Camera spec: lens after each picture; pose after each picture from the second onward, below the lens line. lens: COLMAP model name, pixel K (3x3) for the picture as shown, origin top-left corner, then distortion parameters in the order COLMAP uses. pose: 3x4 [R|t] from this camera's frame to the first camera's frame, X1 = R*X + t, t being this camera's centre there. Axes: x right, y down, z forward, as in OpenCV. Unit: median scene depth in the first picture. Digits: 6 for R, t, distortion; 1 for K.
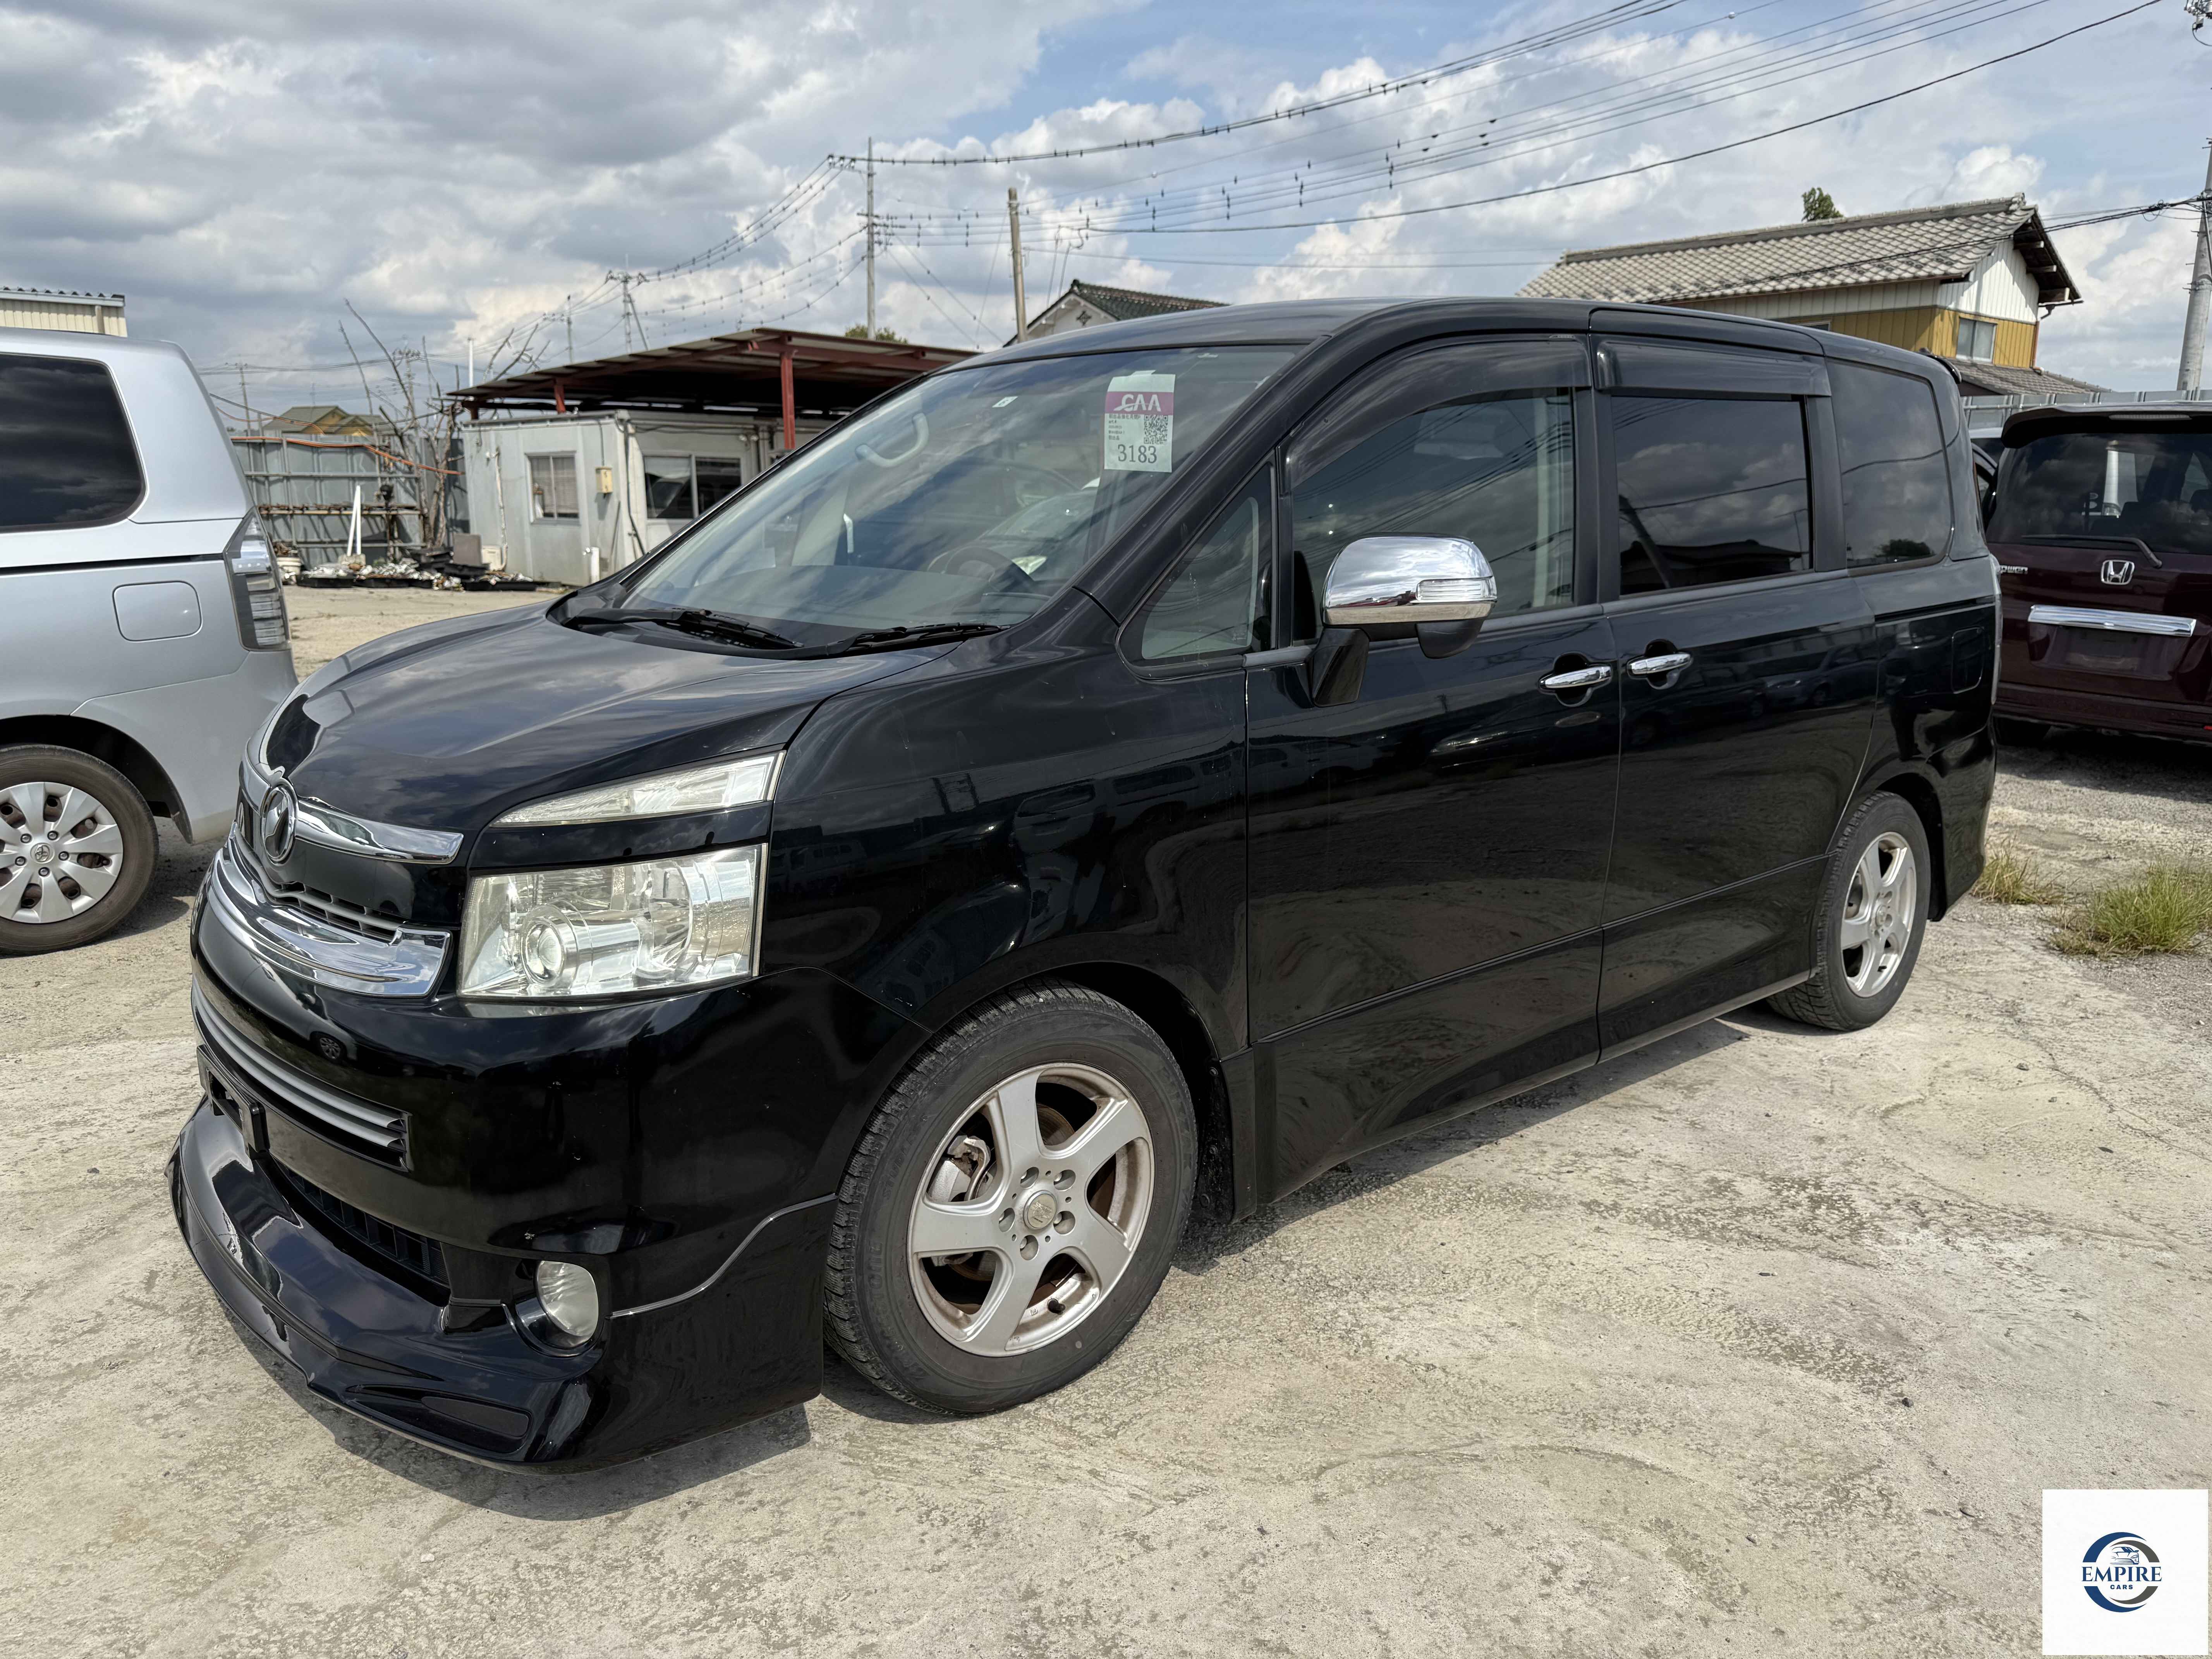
lens RADIAL K [[1583.0, 0, 1110.0], [0, 1583.0, 862.0], [0, 0, 1]] dist [0.023934, -0.031997]
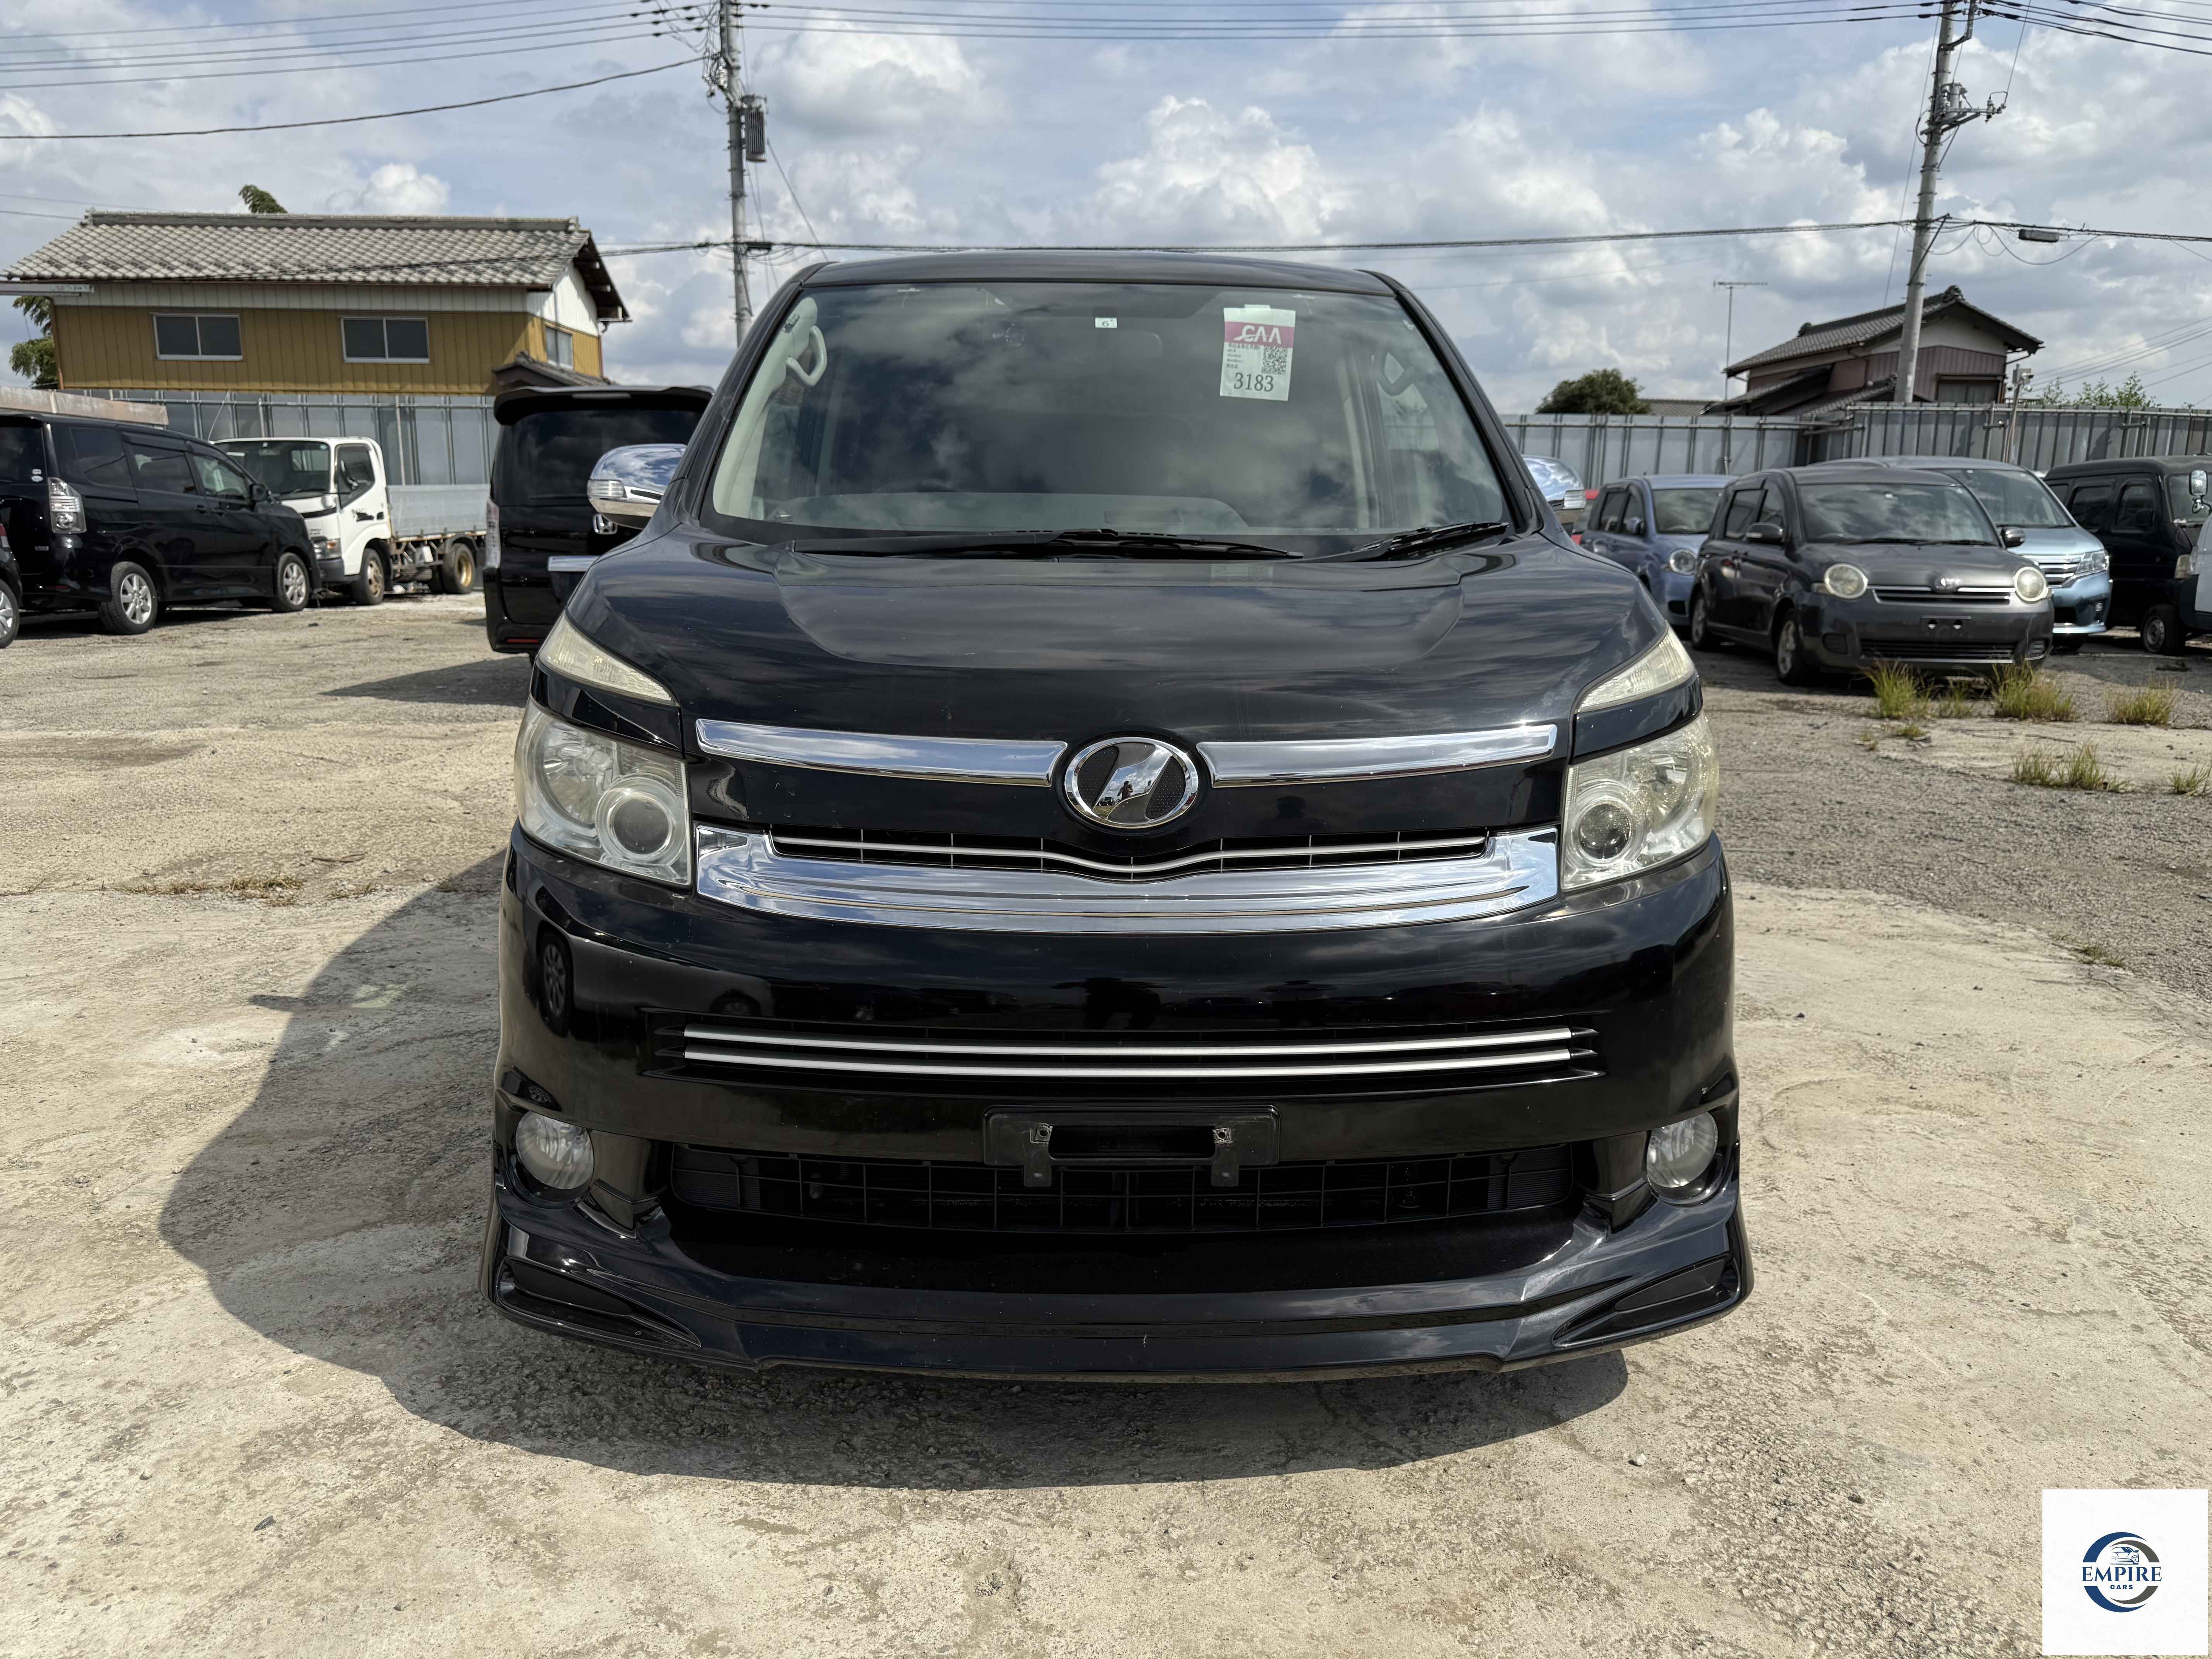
lens RADIAL K [[1583.0, 0, 1118.0], [0, 1583.0, 837.2], [0, 0, 1]] dist [0.023934, -0.031997]
pose [[0.629378, -0.157082, 0.761058, -0.095837], [0.169131, 0.983569, 0.063140, -0.003897], [-0.758471, 0.088980, 0.645604, 0.042373]]
